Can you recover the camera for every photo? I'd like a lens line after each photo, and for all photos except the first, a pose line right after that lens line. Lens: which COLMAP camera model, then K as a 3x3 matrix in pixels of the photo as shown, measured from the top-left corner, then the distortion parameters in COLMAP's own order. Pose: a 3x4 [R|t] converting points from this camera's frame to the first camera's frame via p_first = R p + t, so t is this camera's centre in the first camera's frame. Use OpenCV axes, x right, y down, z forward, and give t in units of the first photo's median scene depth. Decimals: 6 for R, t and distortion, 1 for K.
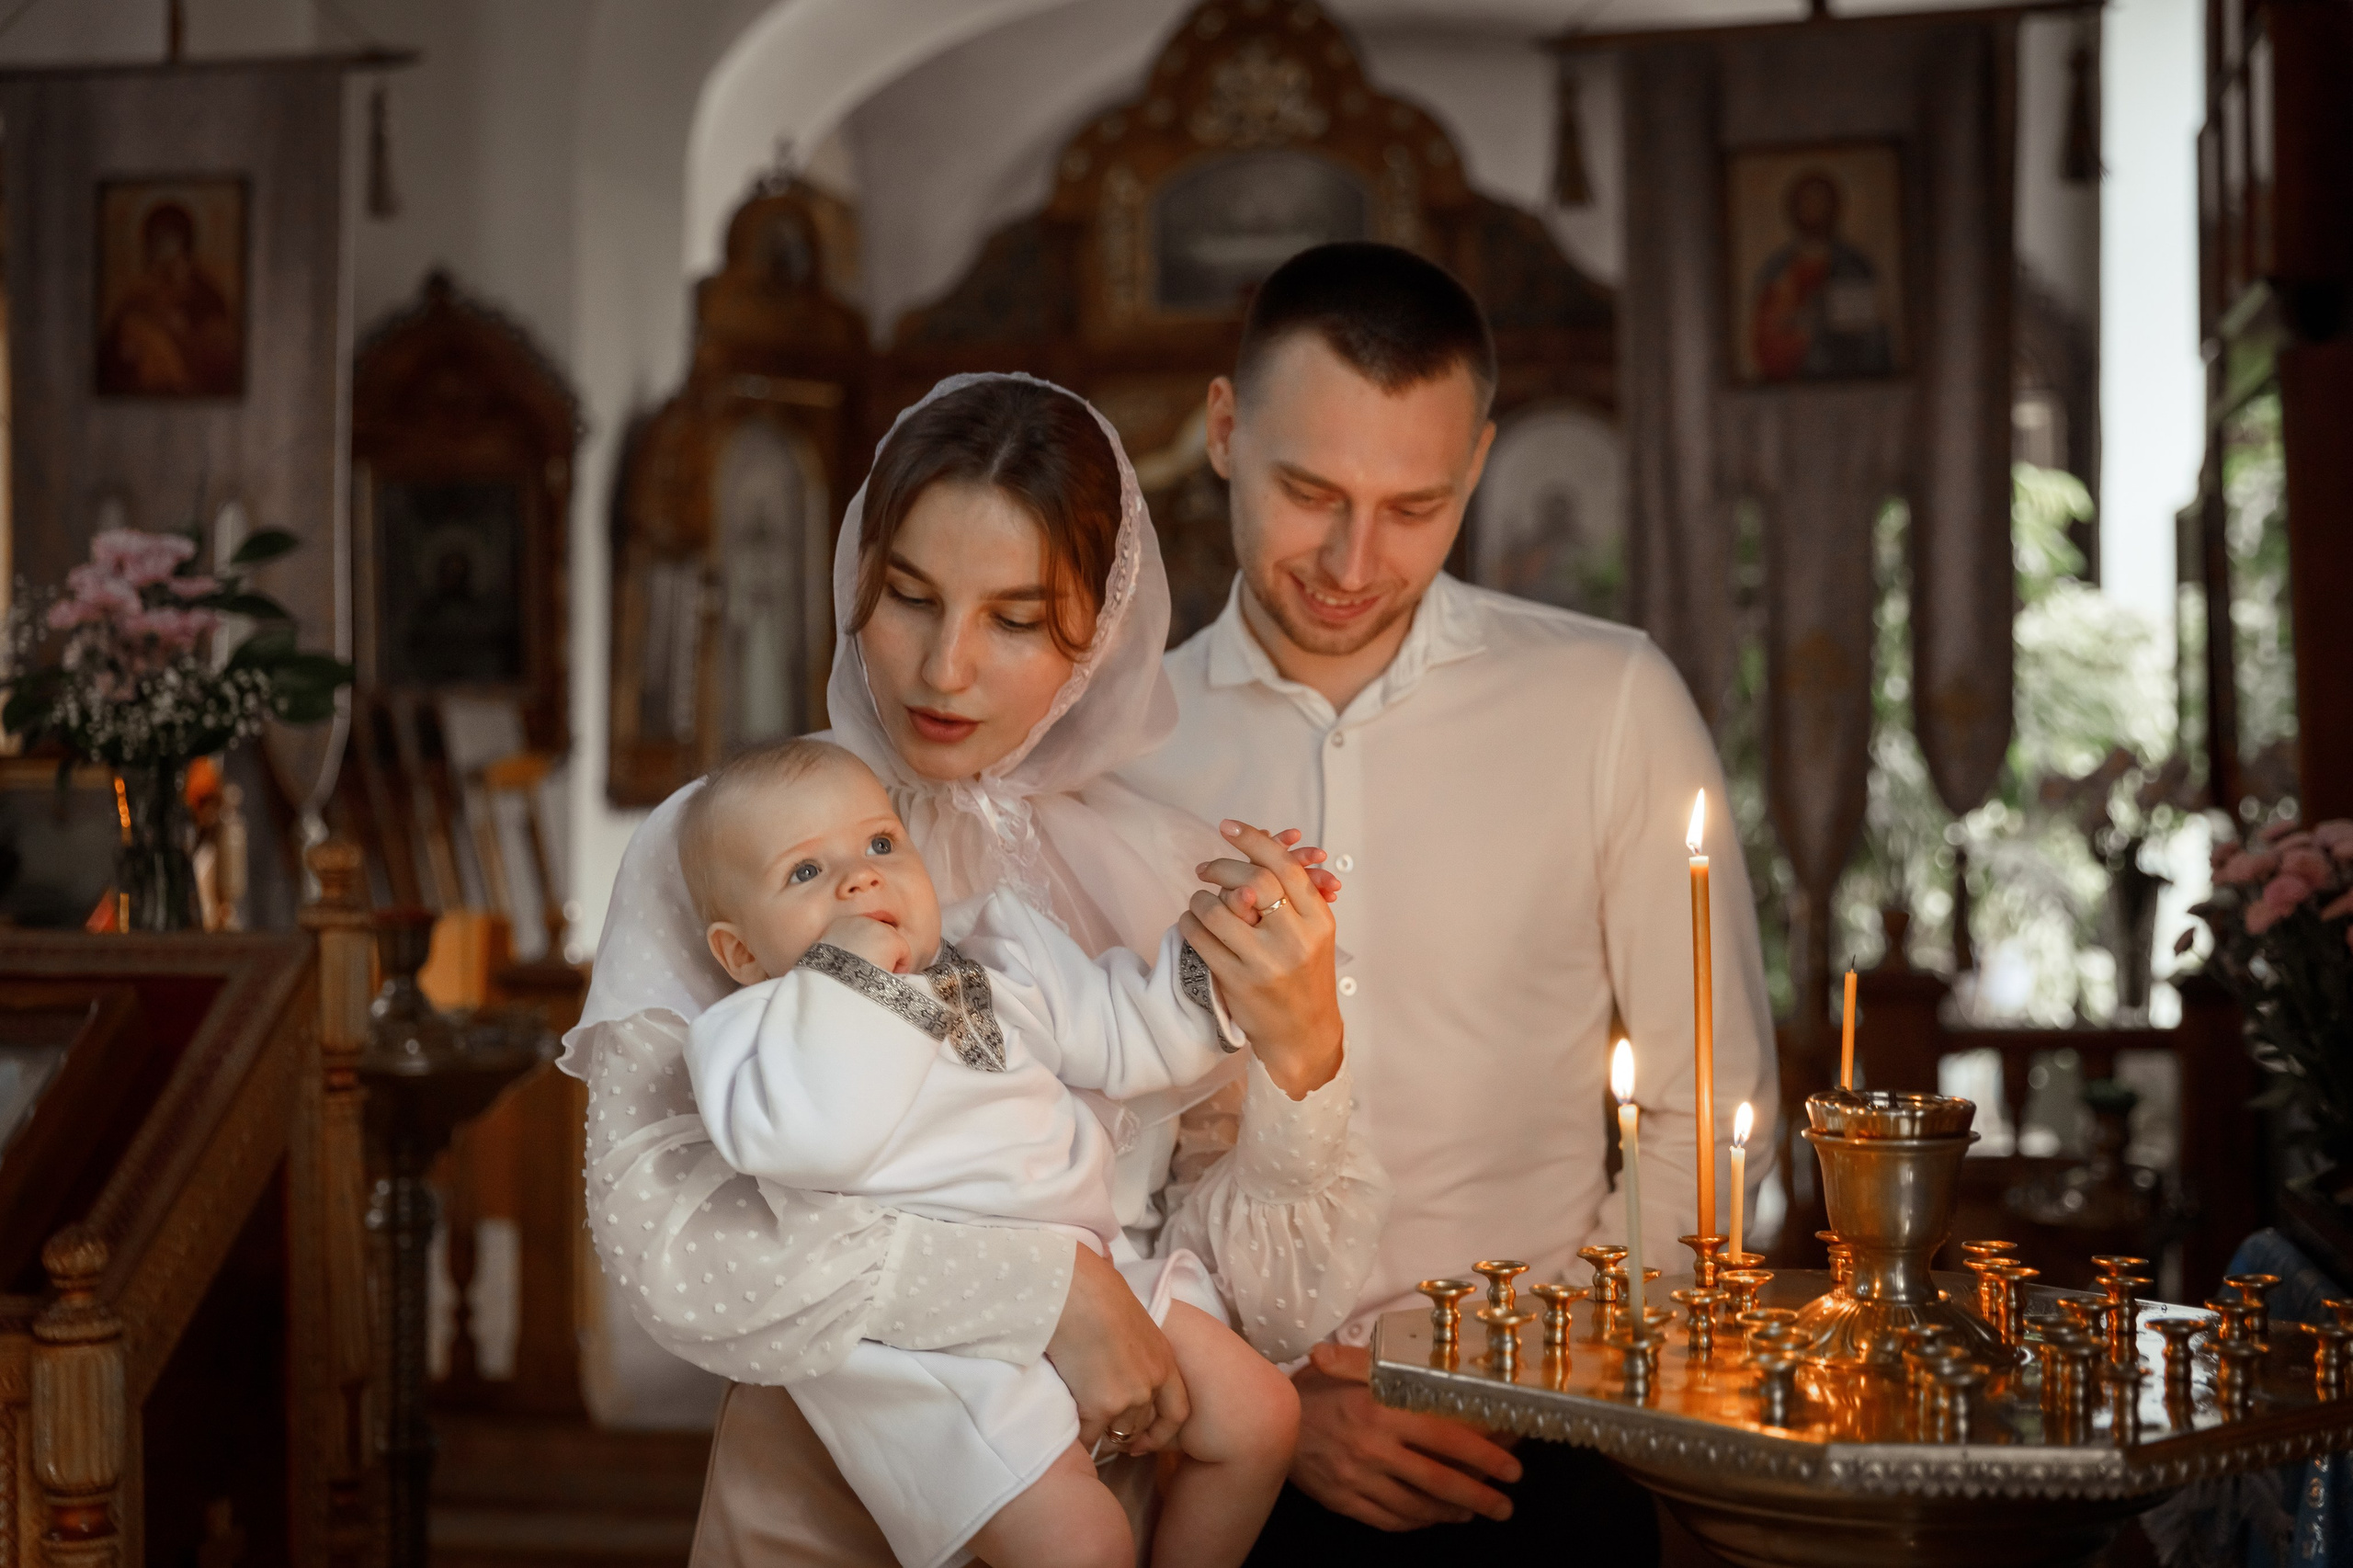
lens RADIAL K [[3651.4, 0, 1122.9], [0, 3651.4, 789.1], [0, 0, 1]] dist [-0.004975, 0.090872]
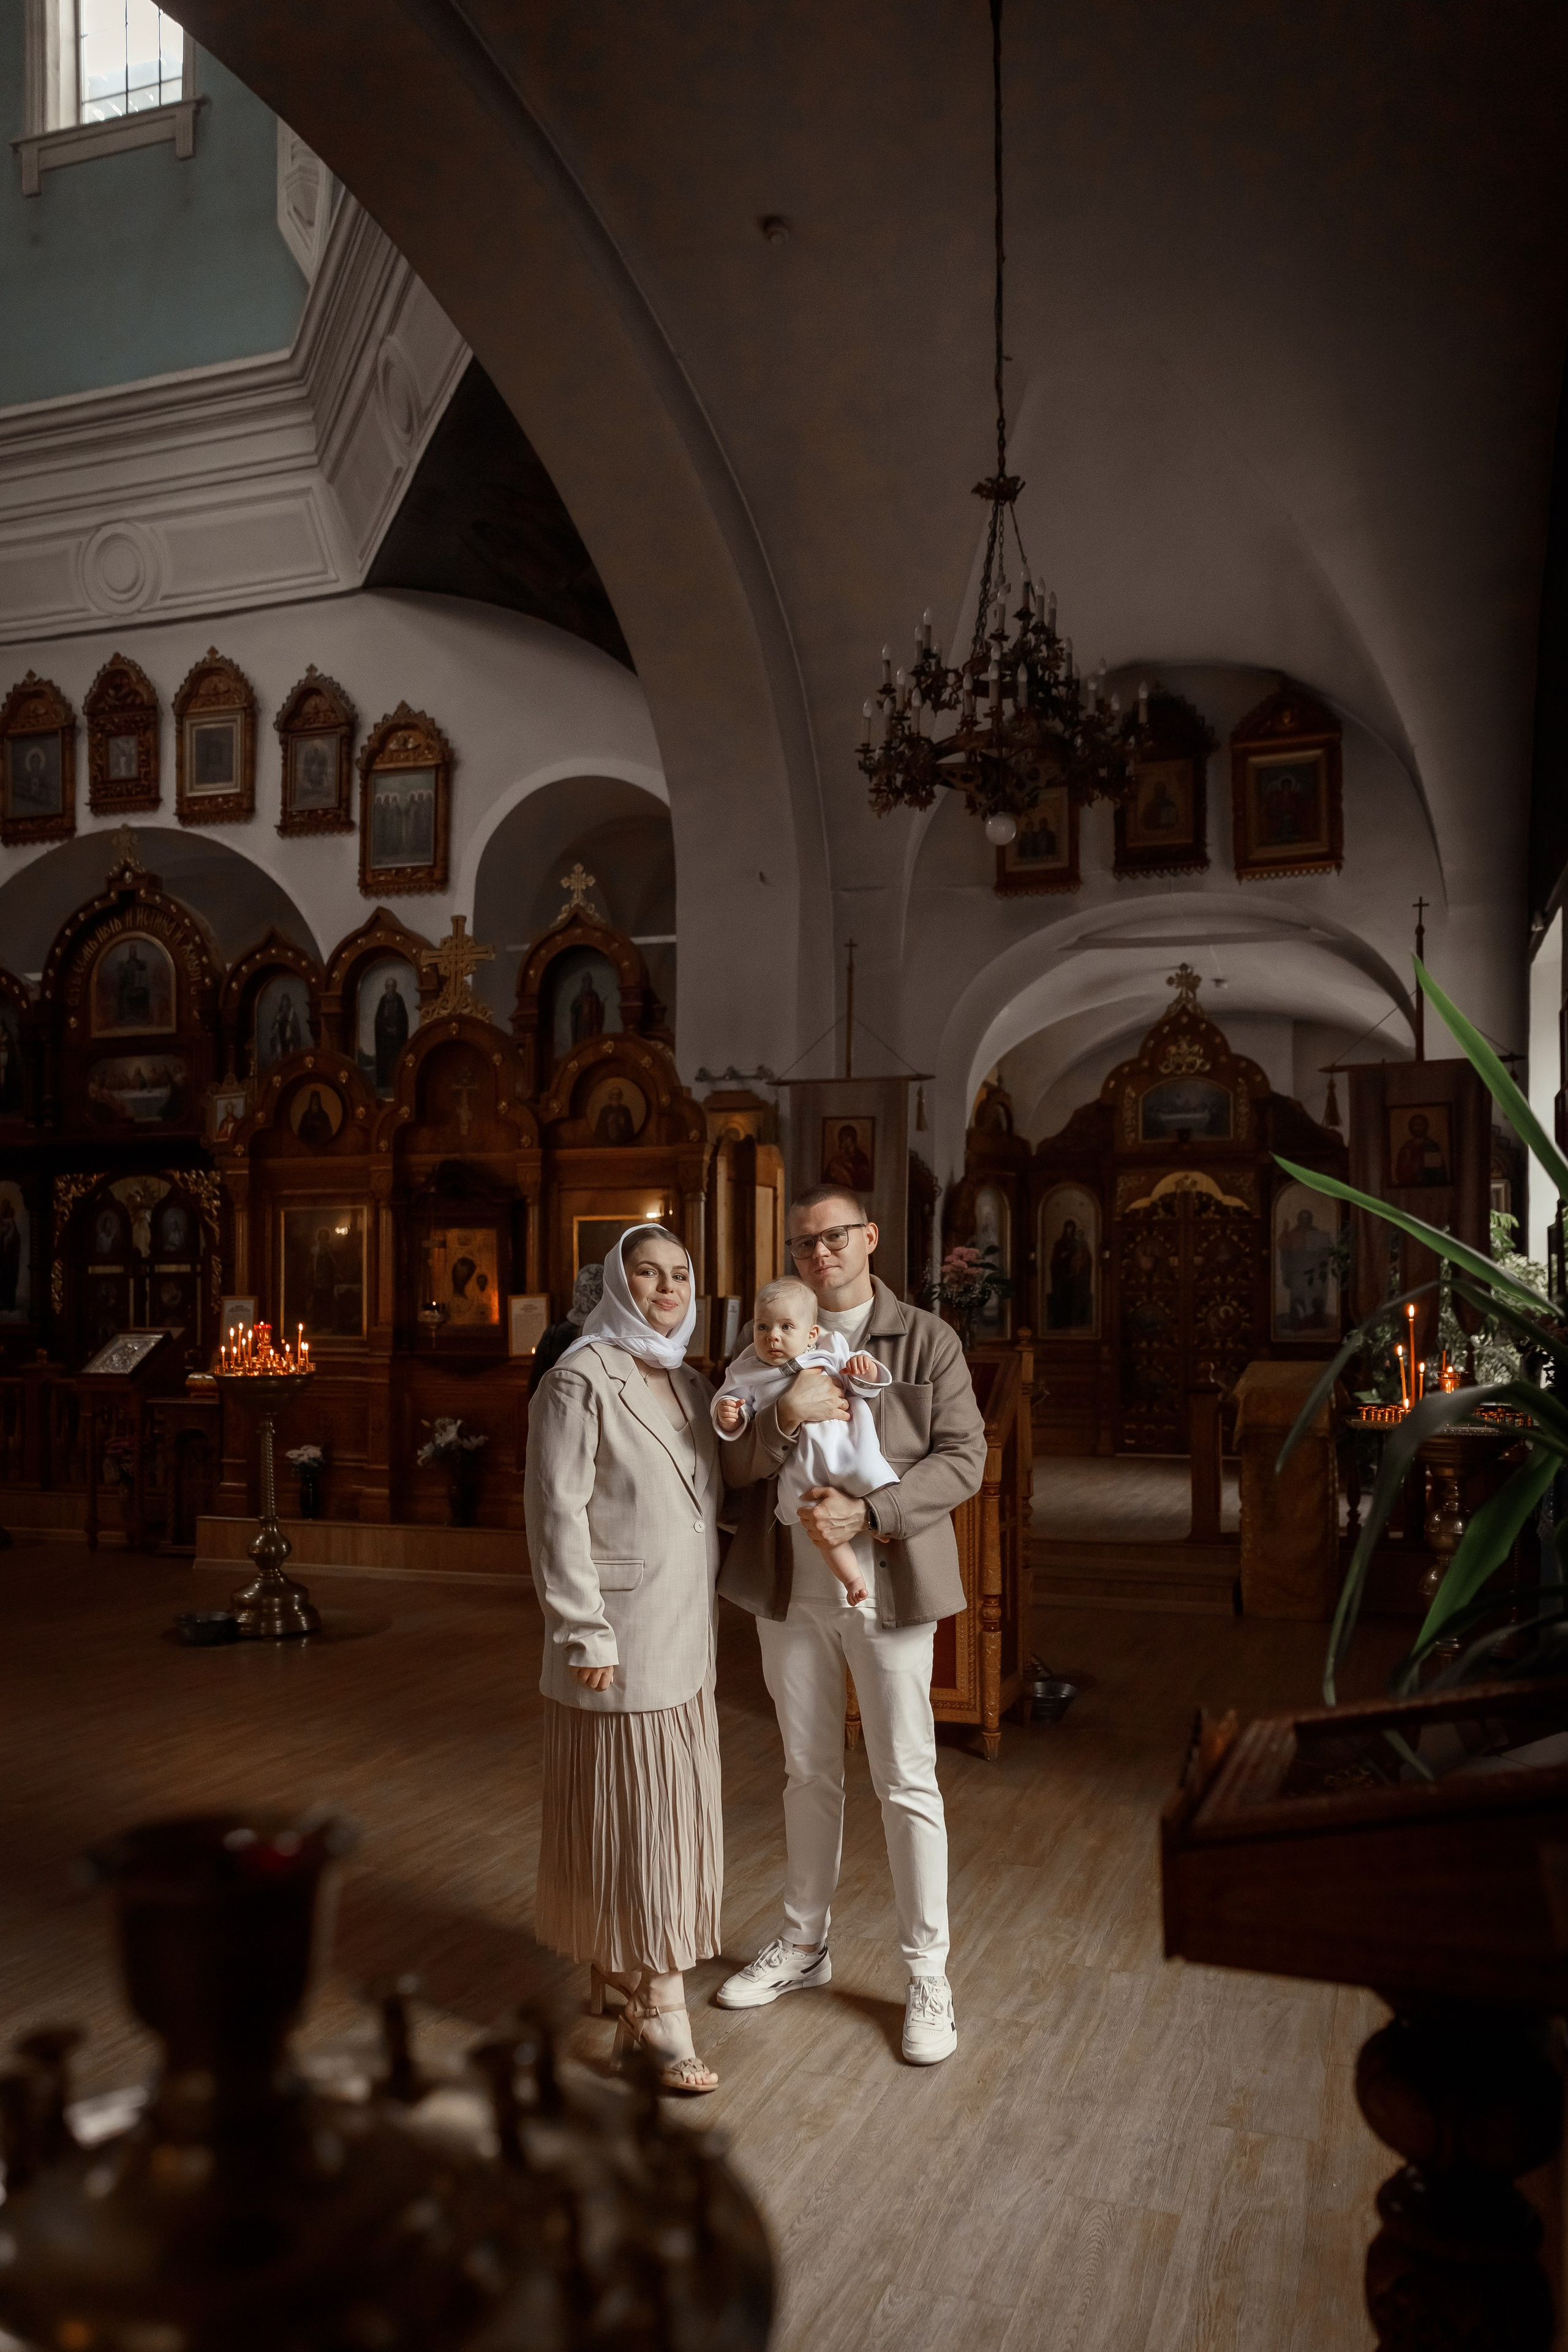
lens RADIAL K [[1781.3, 0, 791.9], [0, 1781.3, 1311.5], [0, 0, 1]] dist [-0.001389, -0.002567]
pose [[0.990225, 0.005859, -0.139357, -0.137824], [-0.007693, 0.999891, -0.012625, 0.015100], [0.139268, 0.013573, 0.990162, -0.614006]]
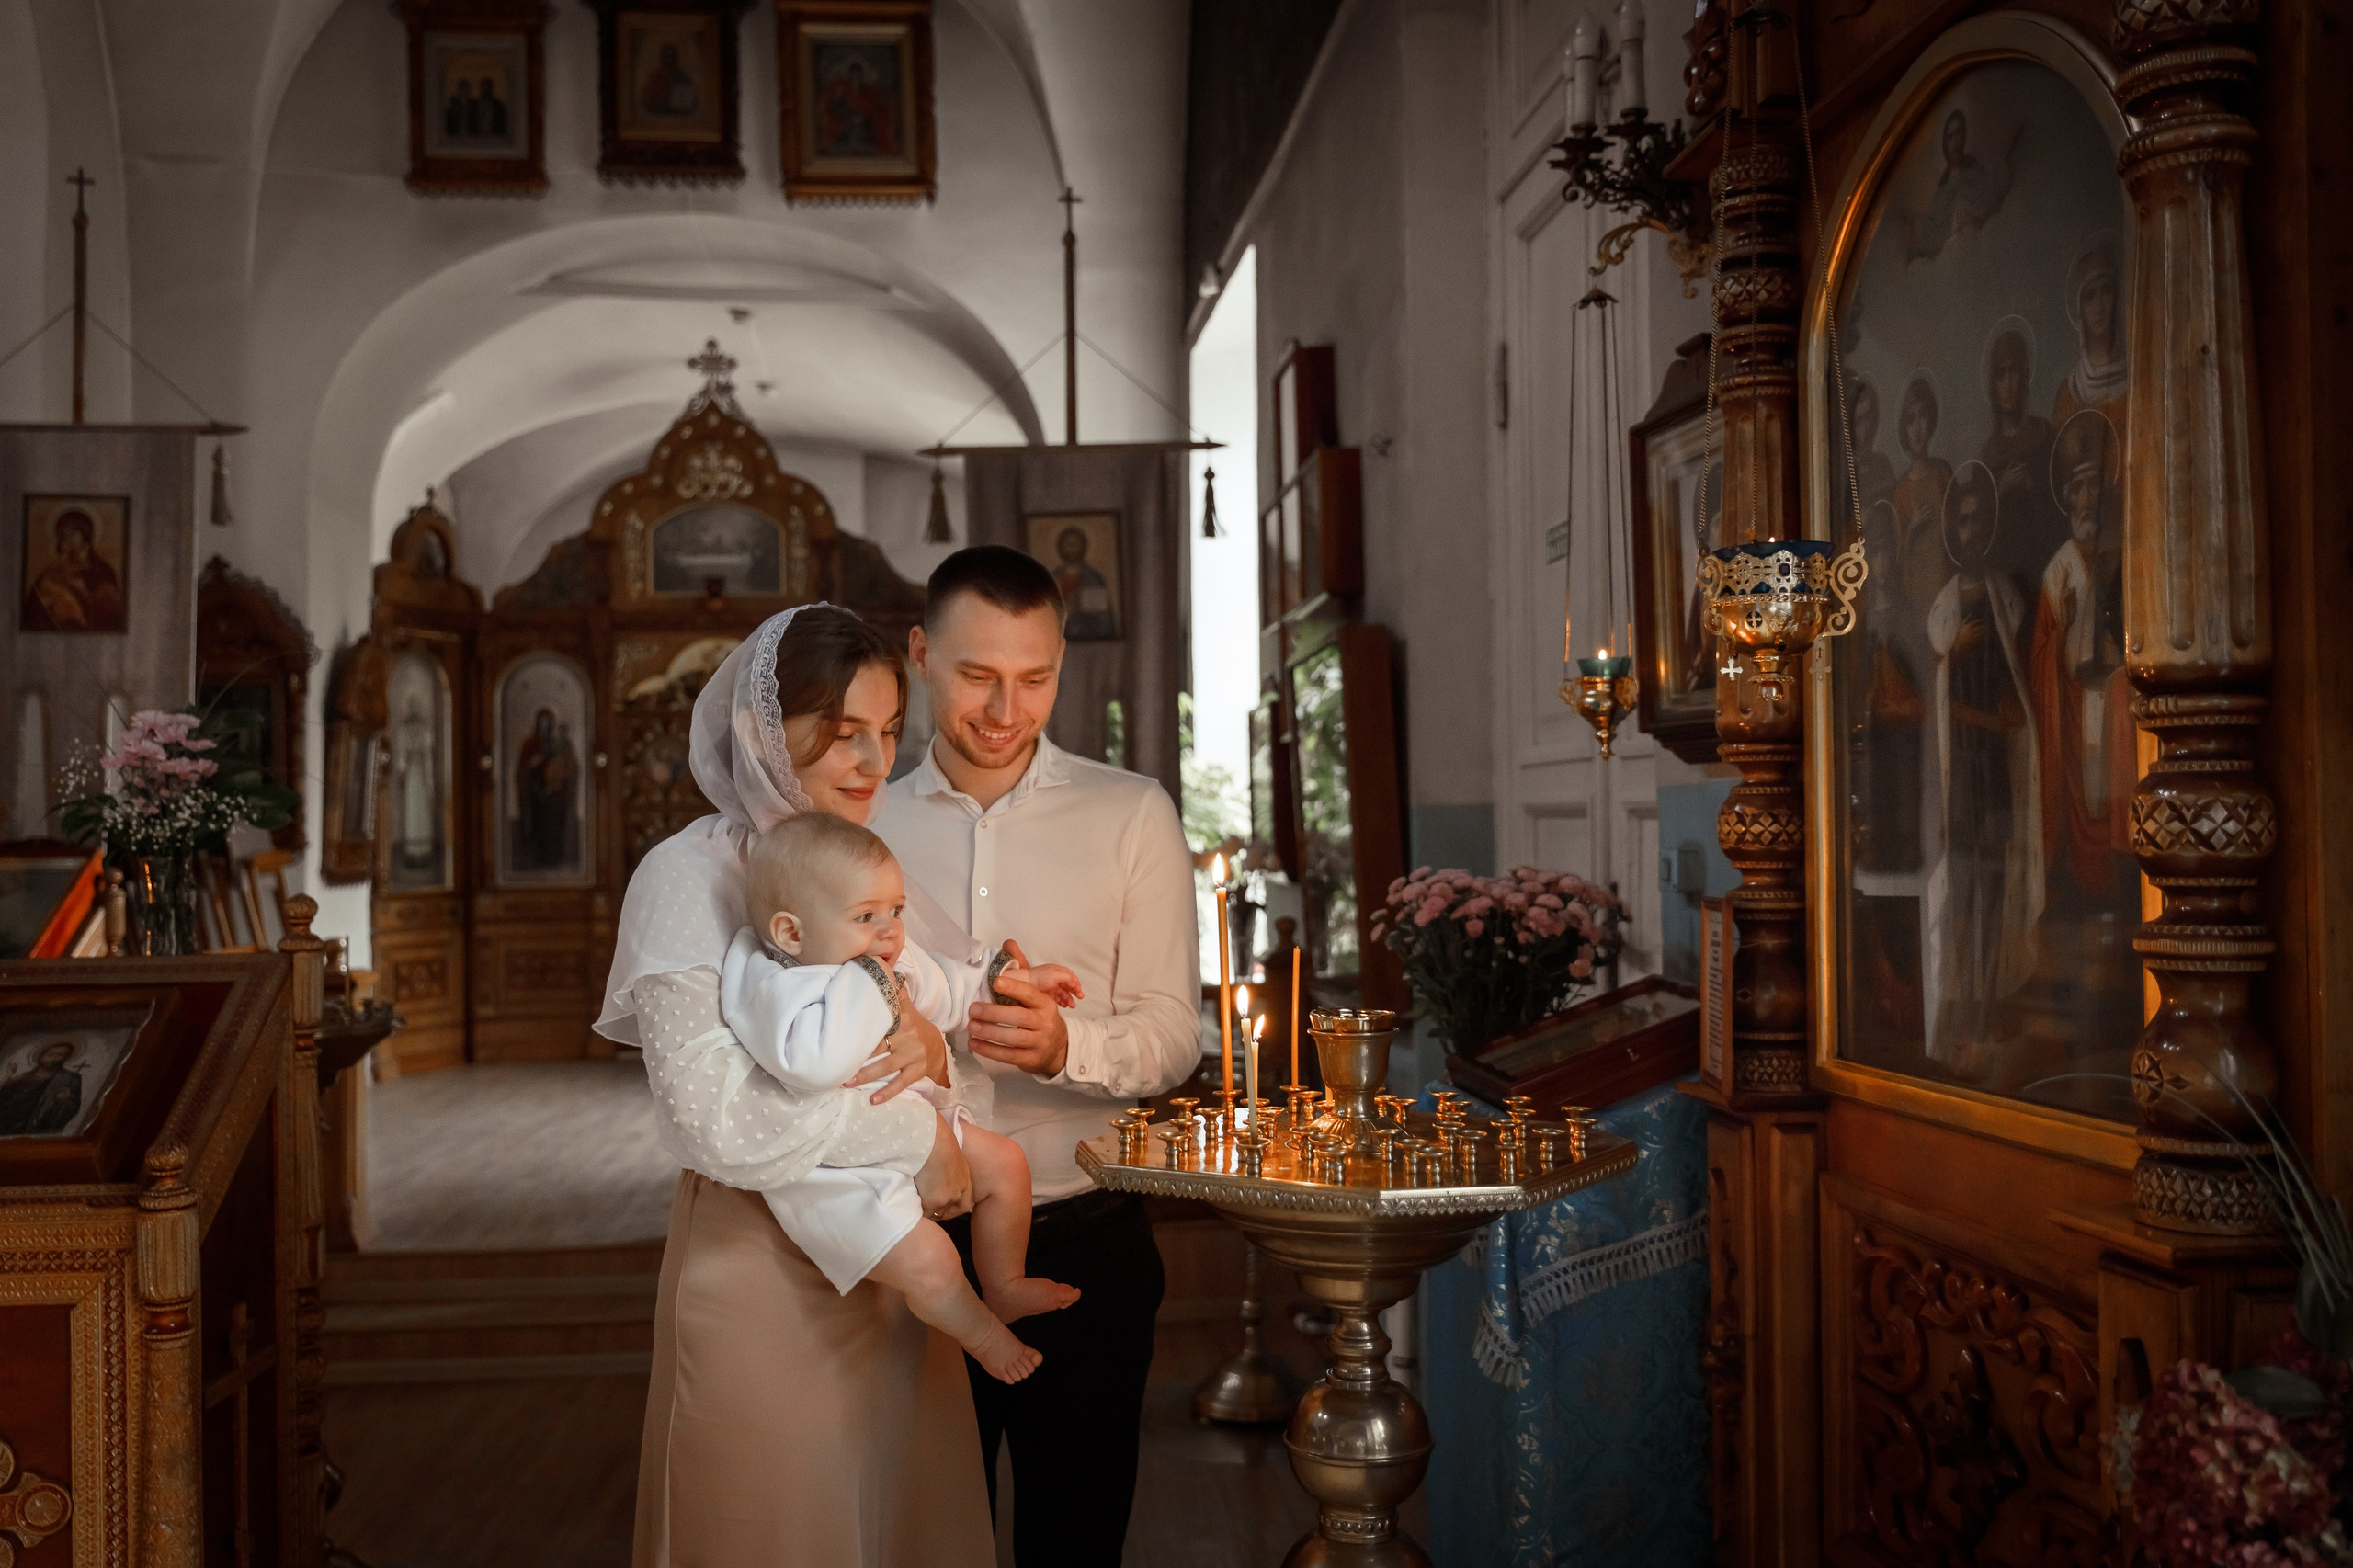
lens RADIAL K [[2030.0, 0, 1176.5], [0, 2030.0, 784.0], [0, 0, 1]] dist [0.007901, -0.005703]
pose [[0.958171, -0.000976, 0.286195, -0.069136], [0.012490, 0.999184, -0.038409, 0.001937], [-0.285924, 0.040377, 0.957401, 0.001439]]
